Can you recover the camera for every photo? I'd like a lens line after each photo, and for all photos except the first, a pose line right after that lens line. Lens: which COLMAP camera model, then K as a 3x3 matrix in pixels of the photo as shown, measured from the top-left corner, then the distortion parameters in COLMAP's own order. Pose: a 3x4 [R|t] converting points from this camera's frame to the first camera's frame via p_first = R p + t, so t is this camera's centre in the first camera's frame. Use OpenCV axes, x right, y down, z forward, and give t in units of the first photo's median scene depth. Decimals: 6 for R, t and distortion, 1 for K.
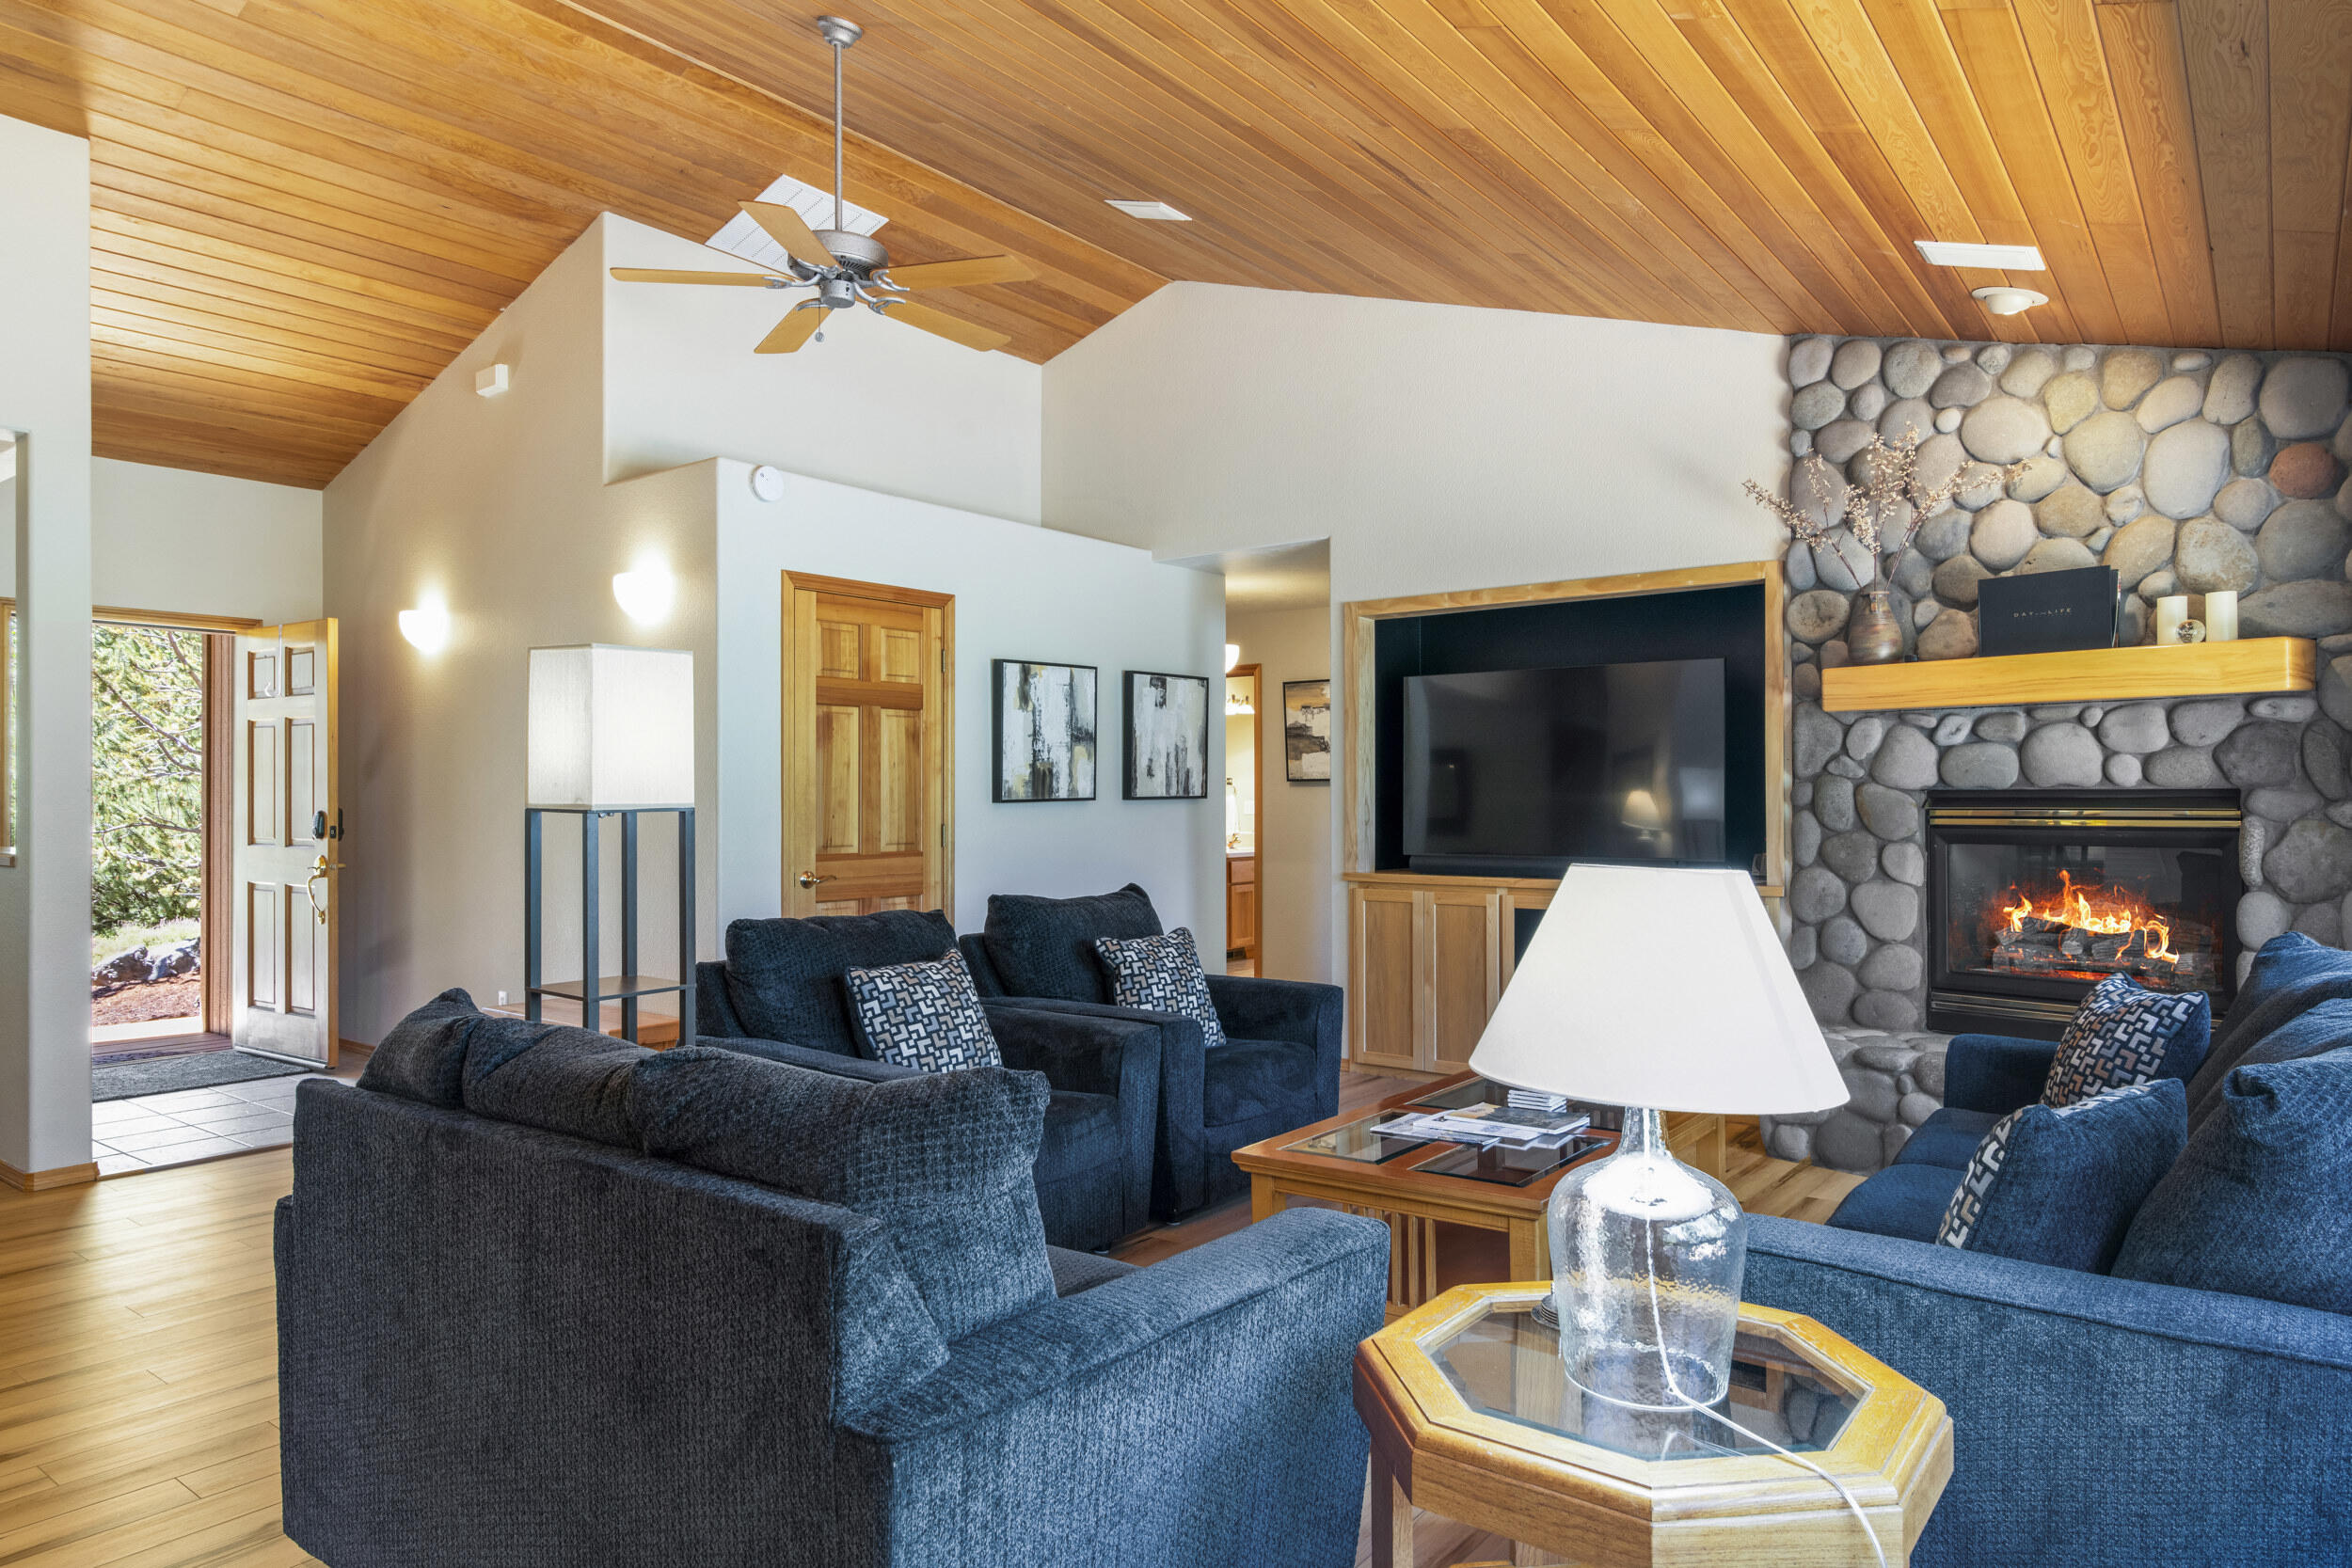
lens RADIAL K [[1476.9, 0, 1175.4], [0, 1476.9, 797.4], [0, 0, 1]] dist [0.007360, -0.000171]
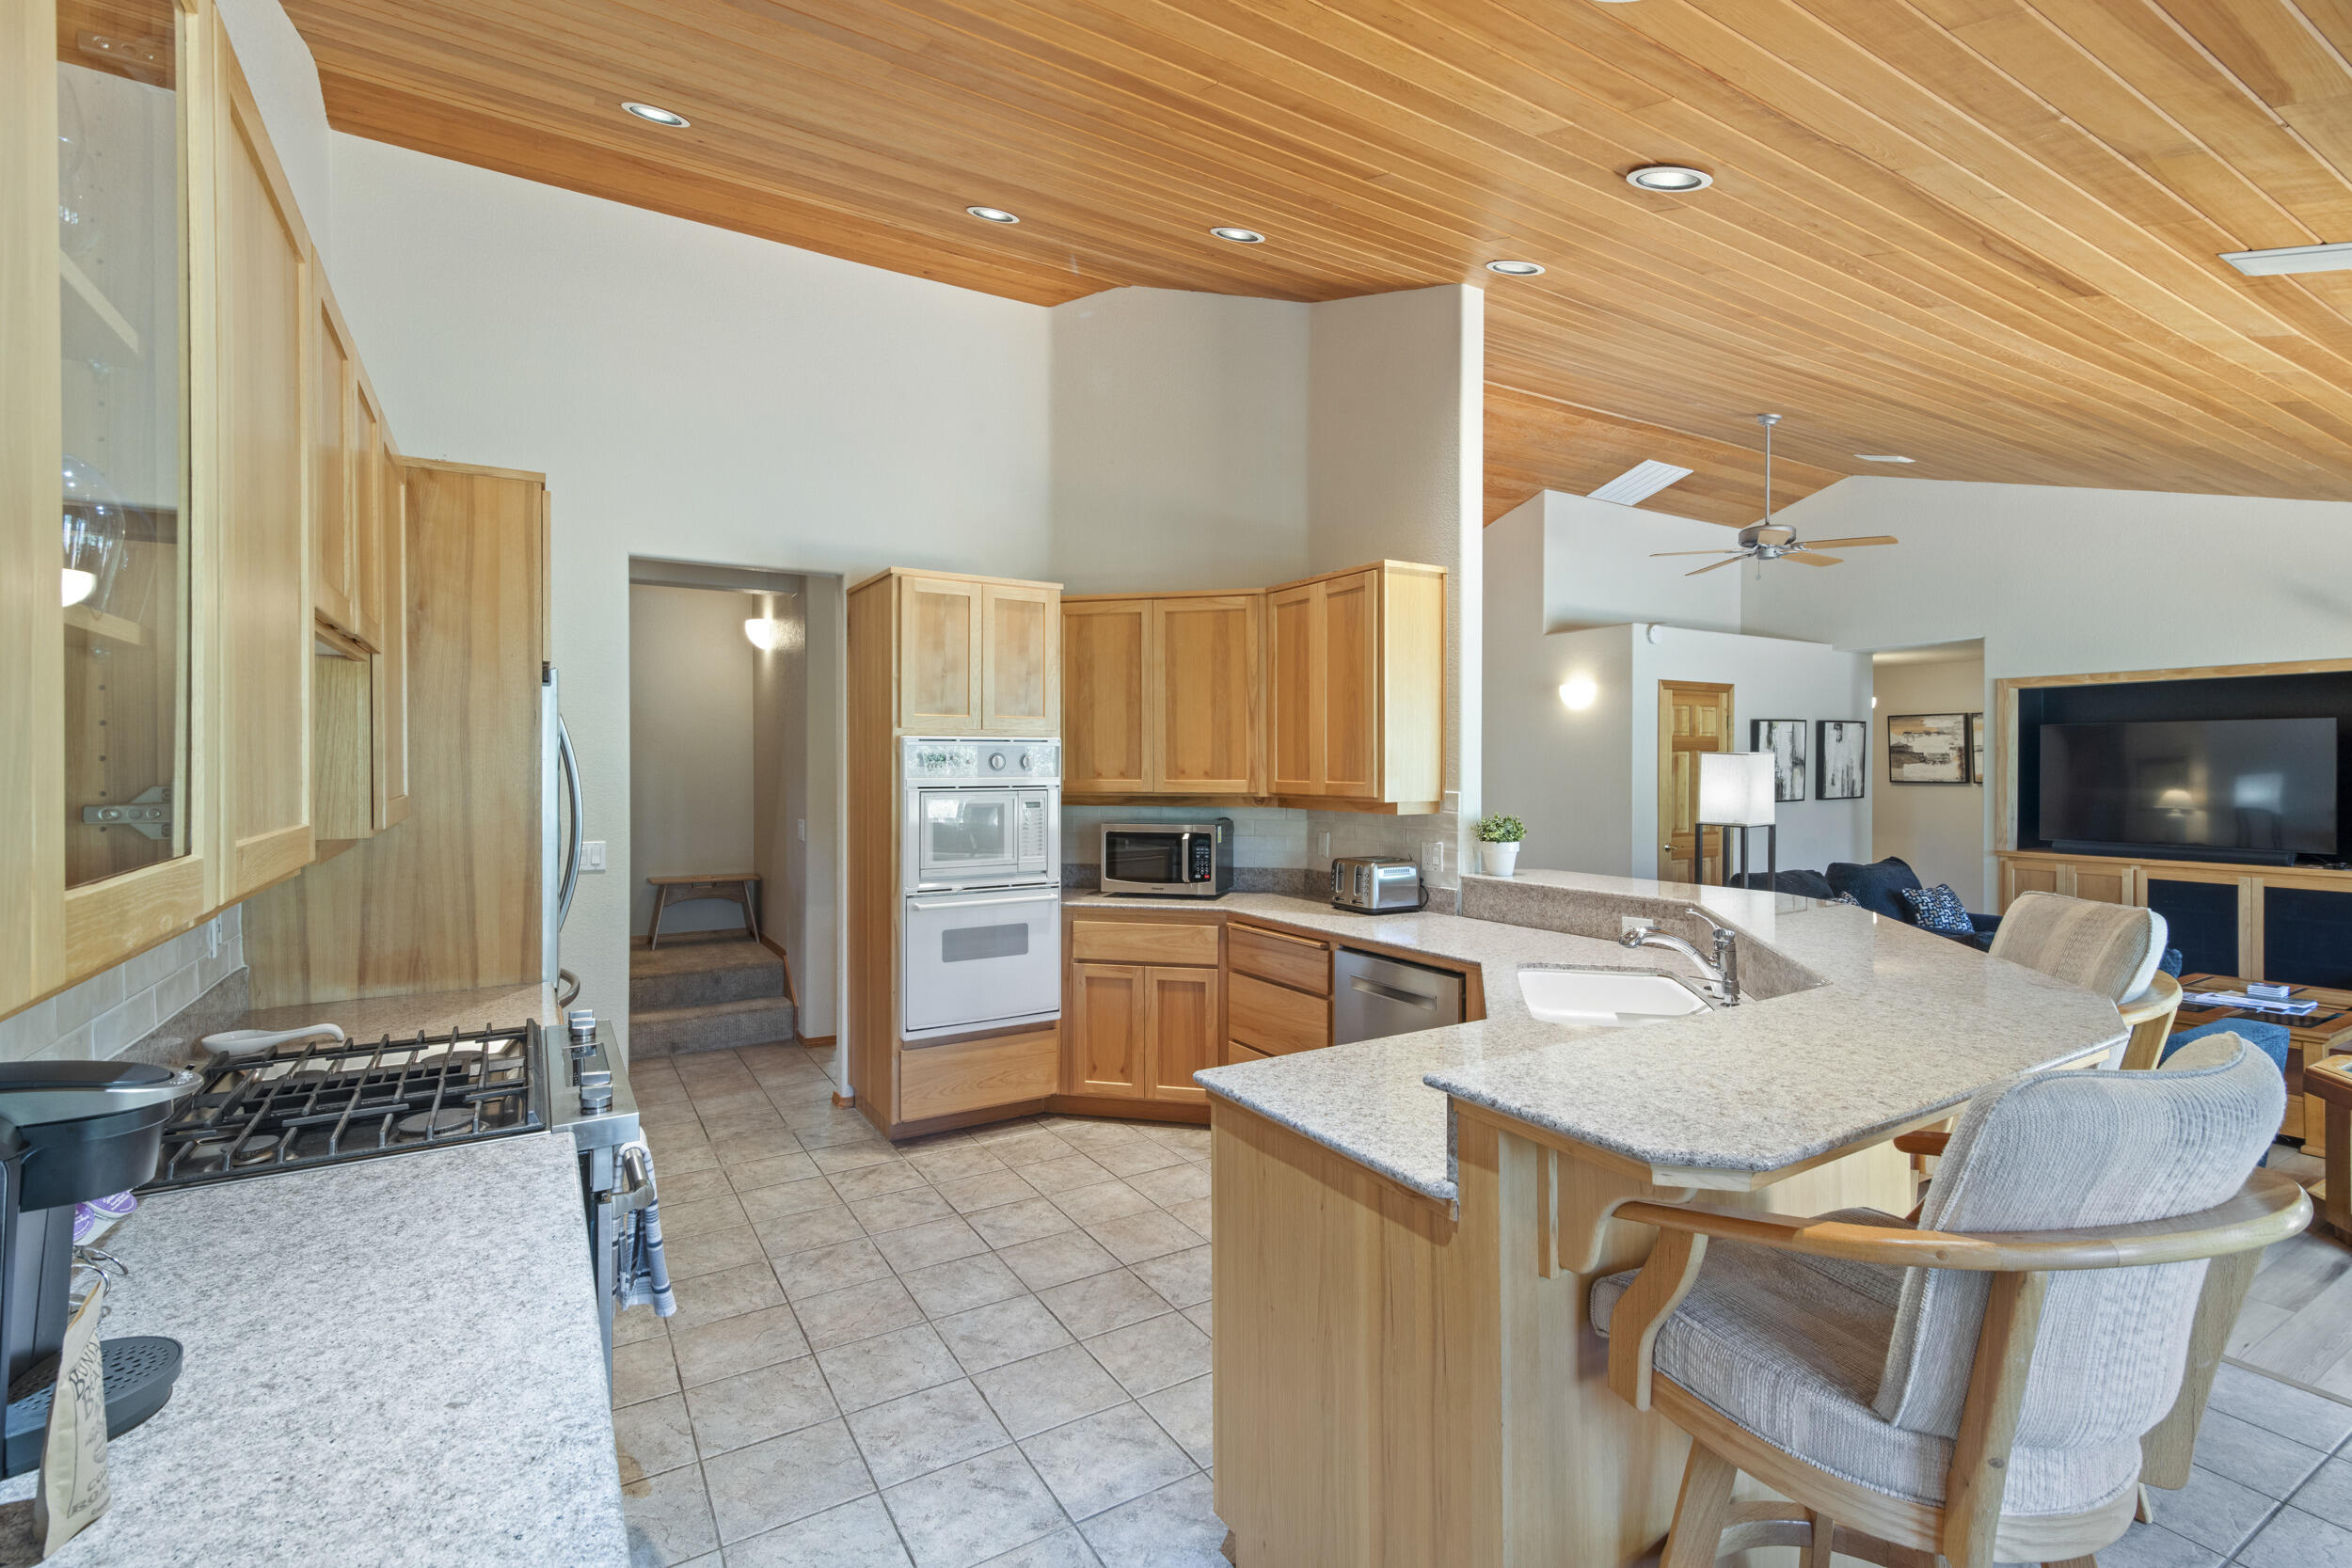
lens RADIAL K [[1076.1, 0, 1187.1], [0, 1076.1, 773.0], [0, 0, 1]] dist [0.012728, 0.000106]
pose [[0.932164, 0.005253, -0.361998, -0.347422], [-0.002760, 0.999969, 0.007403, -0.048320], [0.362025, -0.005902, 0.932150, -0.500168]]
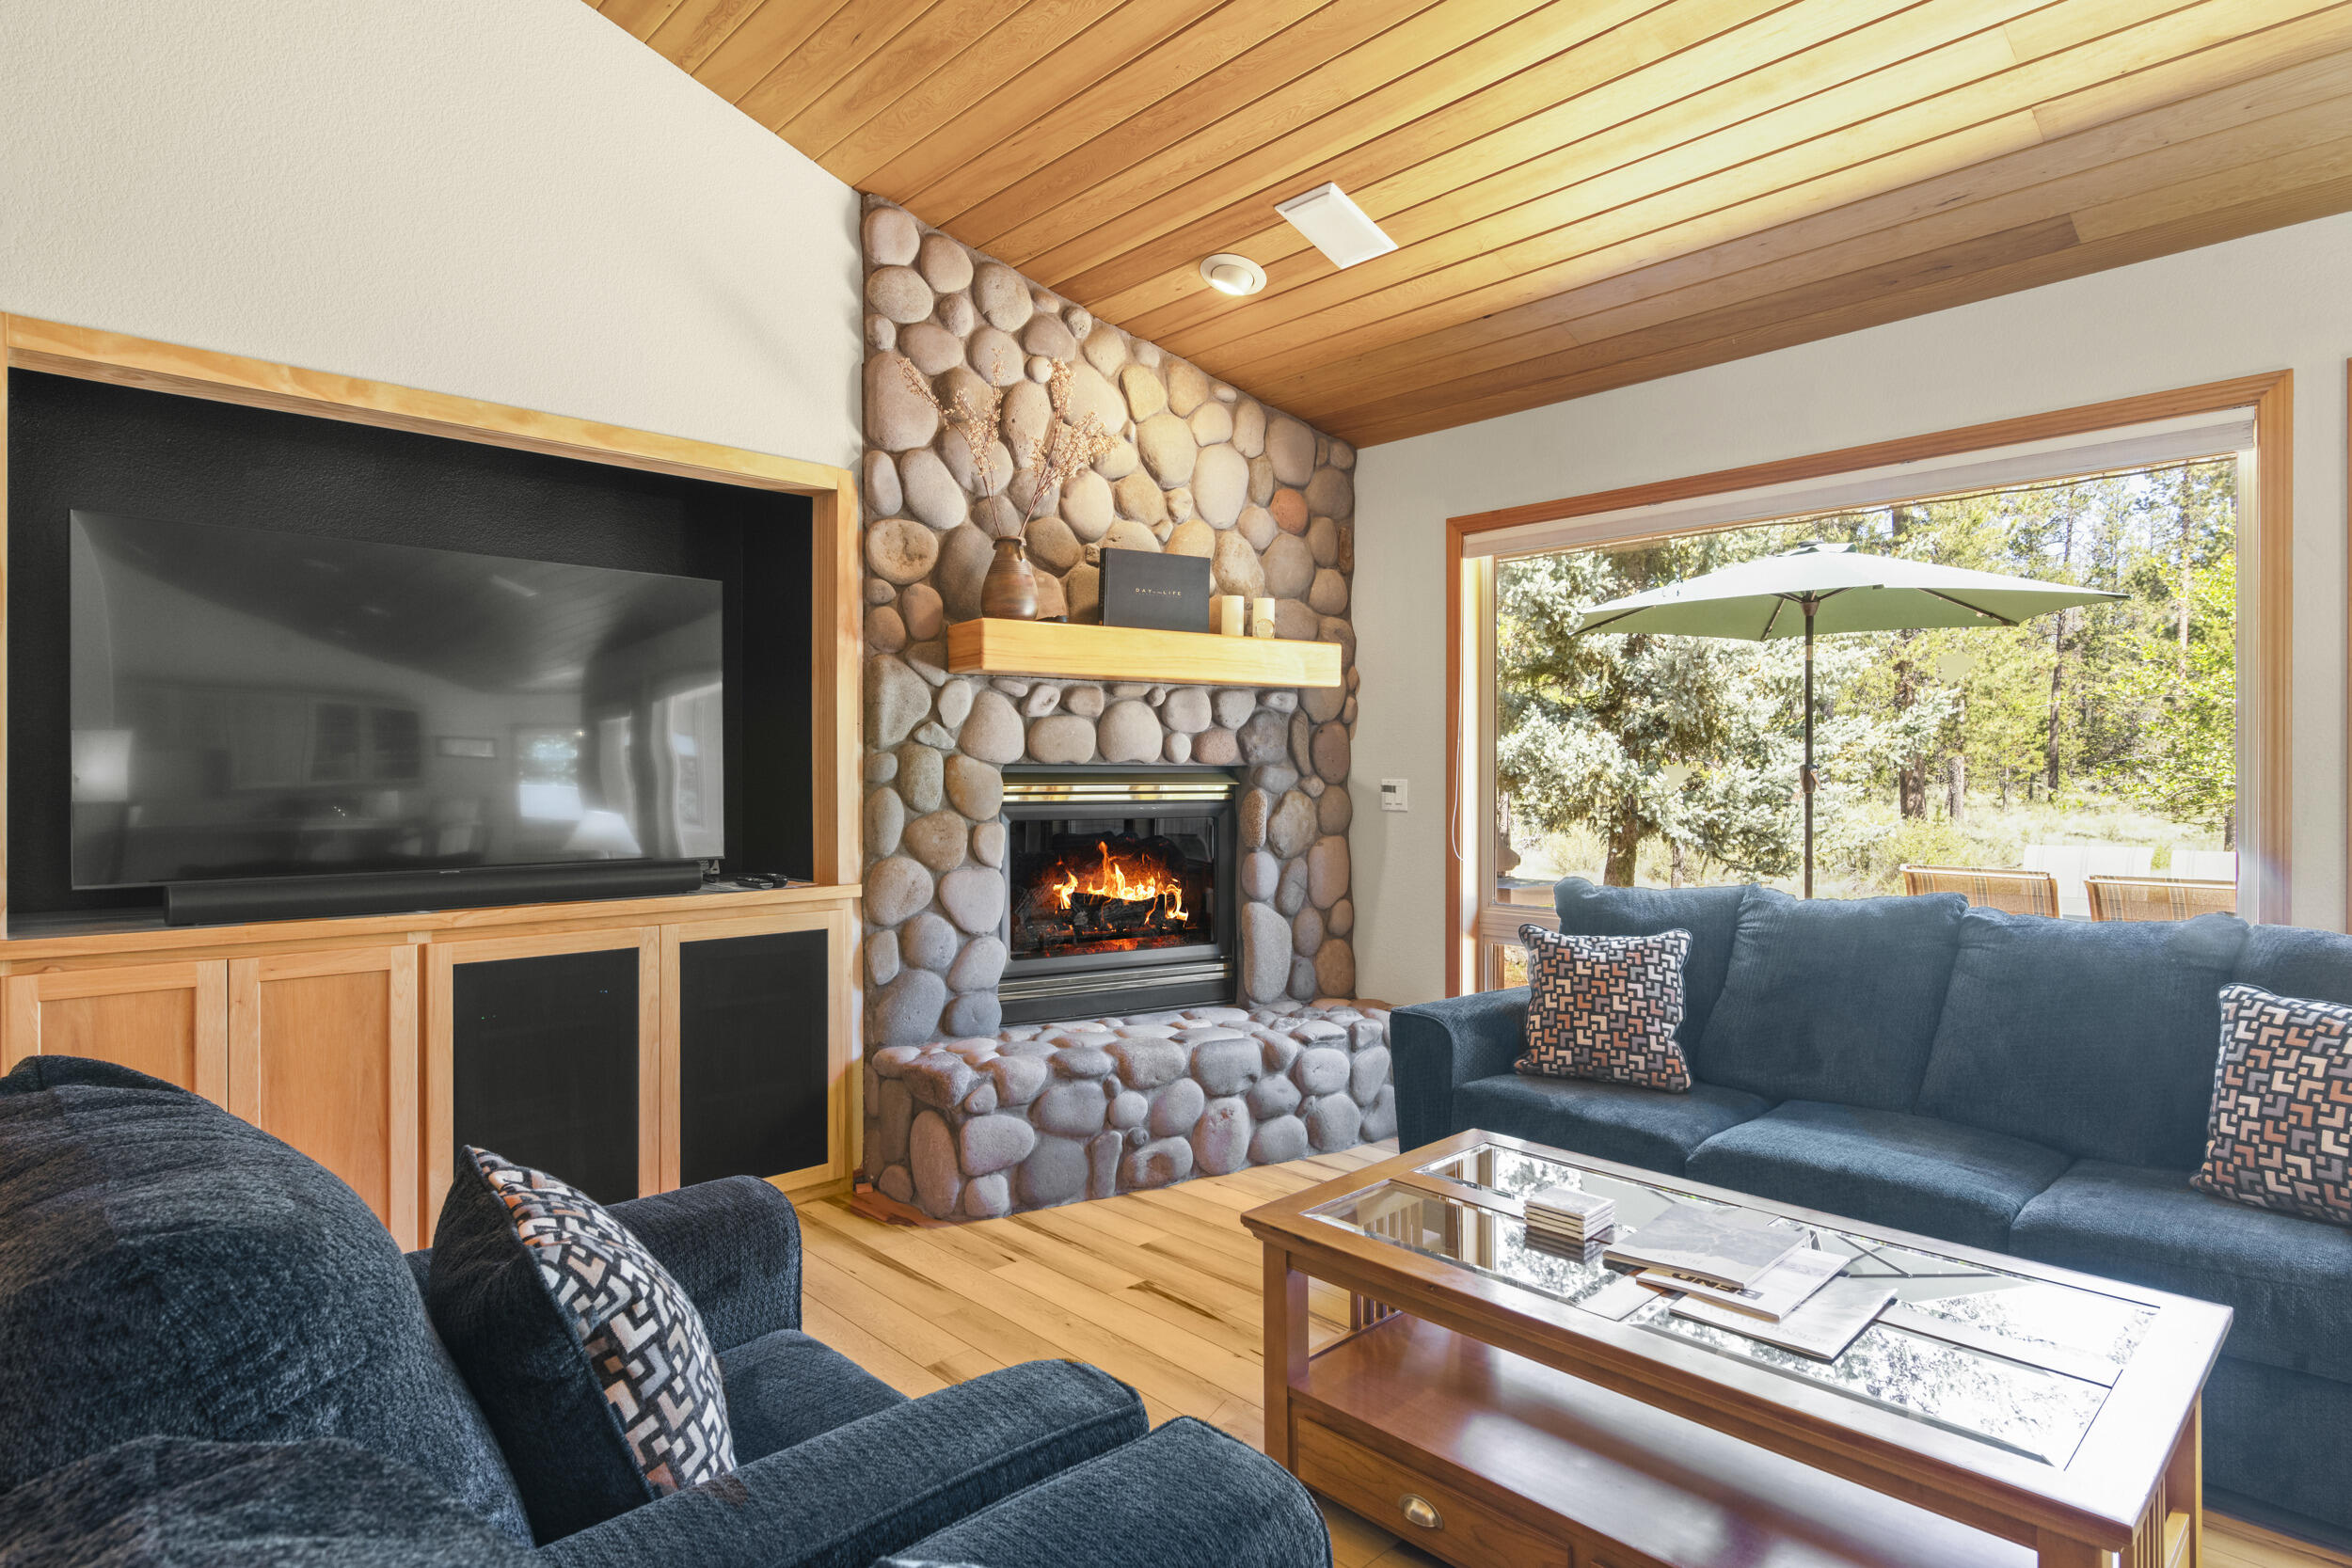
lens RADIAL K [[1262.8, 0, 1182.9], [0, 1262.8, 782.3], [0, 0, 1]] dist [0.002181, 0.000711]
pose [[0.143636, 0.002798, 0.989627, -0.245117], [0.002304, 0.999992, -0.003161, 0.008780], [-0.989628, 0.002734, 0.143629, 0.764937]]
